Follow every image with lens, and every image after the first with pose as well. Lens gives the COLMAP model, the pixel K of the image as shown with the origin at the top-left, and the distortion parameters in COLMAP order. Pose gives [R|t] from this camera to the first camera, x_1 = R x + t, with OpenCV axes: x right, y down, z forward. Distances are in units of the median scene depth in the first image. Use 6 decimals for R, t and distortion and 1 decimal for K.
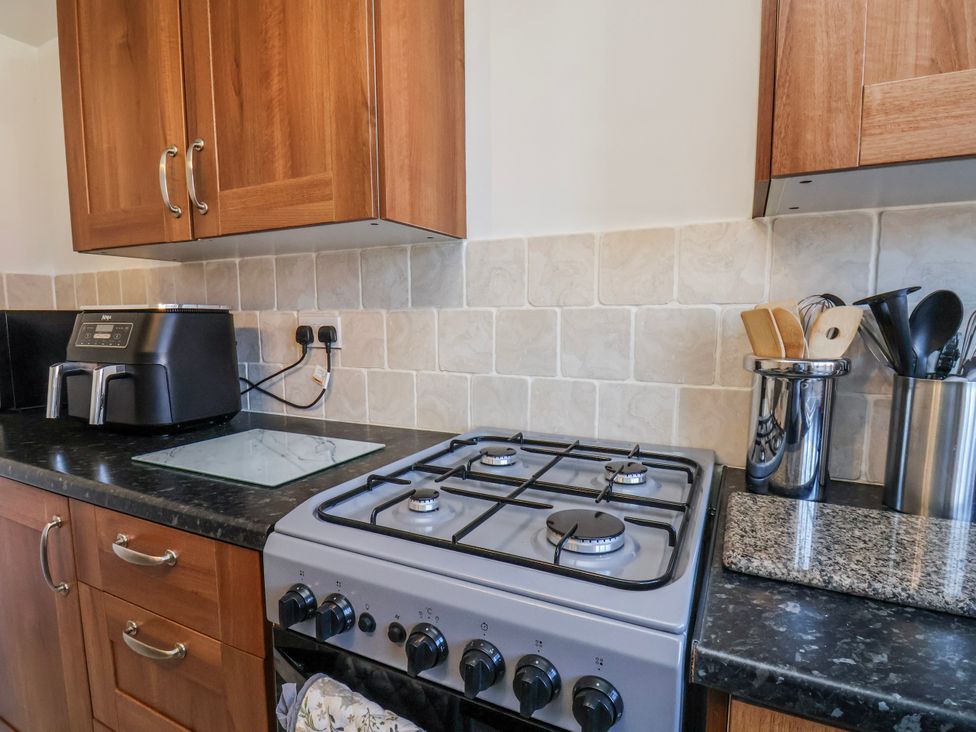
lens RADIAL K [[513.1, 0, 486.9], [0, 513.1, 374.2], [0, 0, 1]] dist [0.002794, -0.012505]
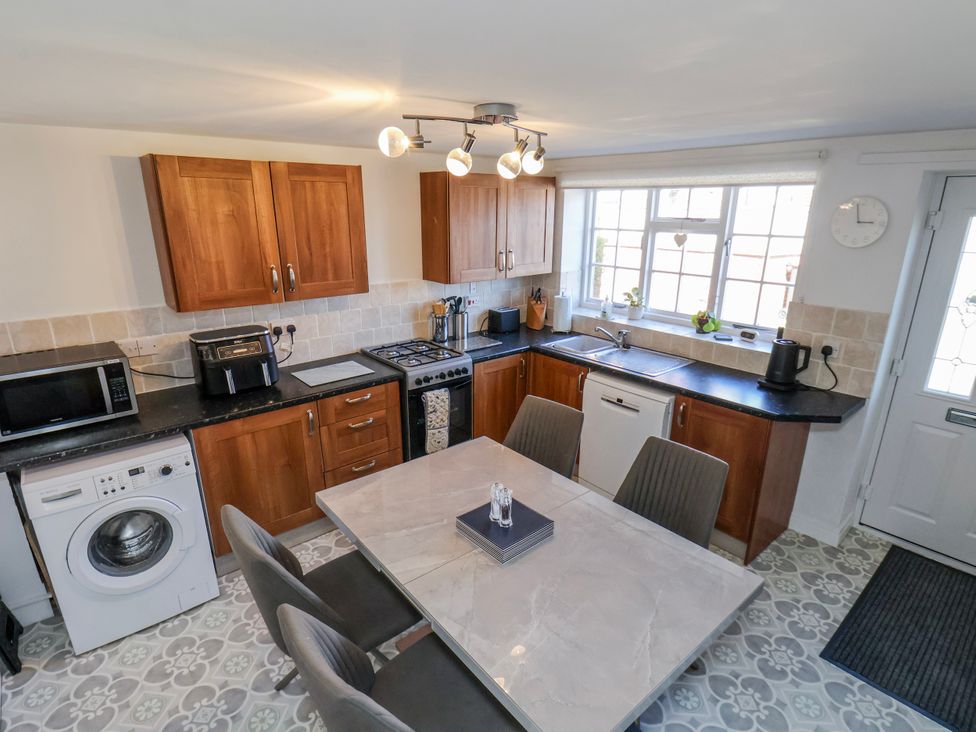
lens RADIAL K [[513.1, 0, 486.9], [0, 513.1, 374.2], [0, 0, 1]] dist [0.002794, -0.012505]
pose [[0.394242, -0.282048, 0.874656, -2.589220], [0.091550, 0.959059, 0.268000, -0.531092], [-0.914435, -0.025582, 0.403923, -0.958821]]
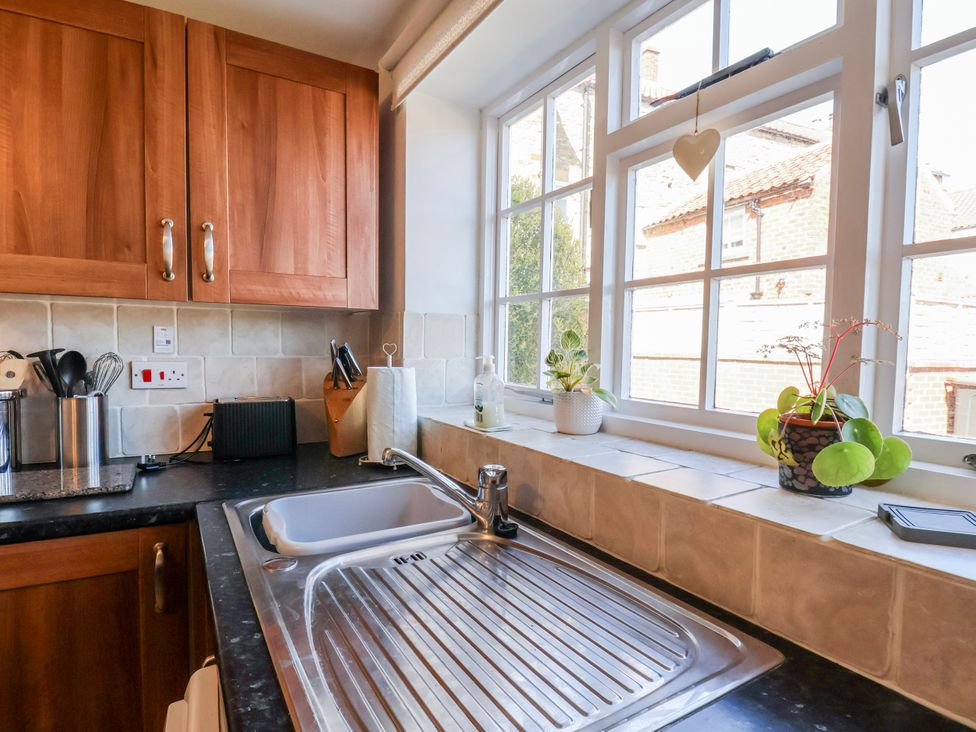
lens RADIAL K [[522.4, 0, 487.9], [0, 522.4, 377.5], [0, 0, 1]] dist [0.002597, -0.013425]
pose [[0.534376, -0.037677, 0.844407, 0.047038], [0.070687, 0.997499, -0.000225, 0.031179], [-0.842286, 0.059809, 0.535702, -0.906373]]
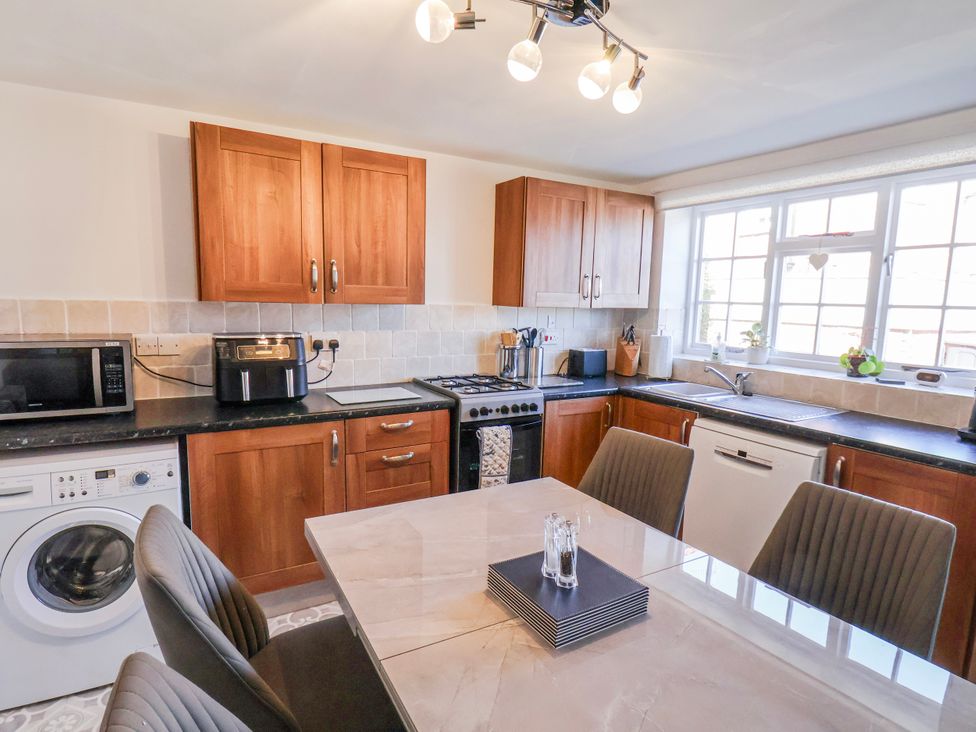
lens RADIAL K [[528.3, 0, 484.5], [0, 528.3, 372.2], [0, 0, 1]] dist [0.003907, -0.014194]
pose [[0.549344, -0.101475, 0.829412, -2.156278], [0.064567, 0.994786, 0.078943, -0.116335], [-0.833098, 0.010186, 0.553031, -0.801105]]
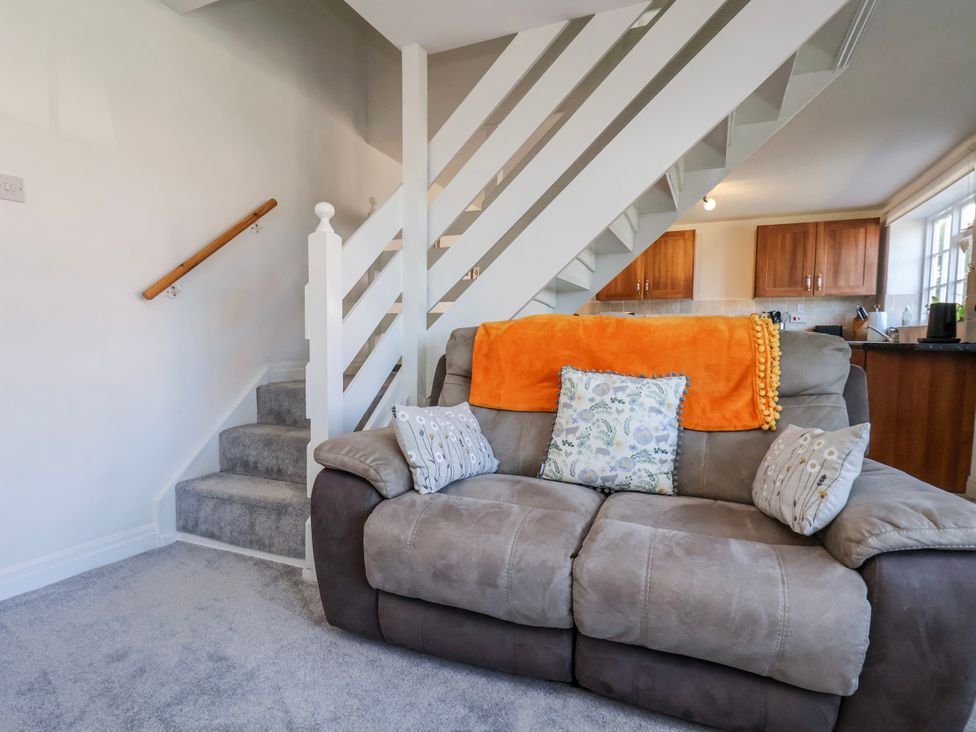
lens RADIAL K [[513.1, 0, 486.9], [0, 513.1, 374.2], [0, 0, 1]] dist [0.002794, -0.012505]
pose [[0.998047, 0.007146, 0.062062, -2.520689], [-0.004970, 0.999370, -0.035155, 0.687450], [-0.062274, 0.034778, 0.997453, -4.086239]]
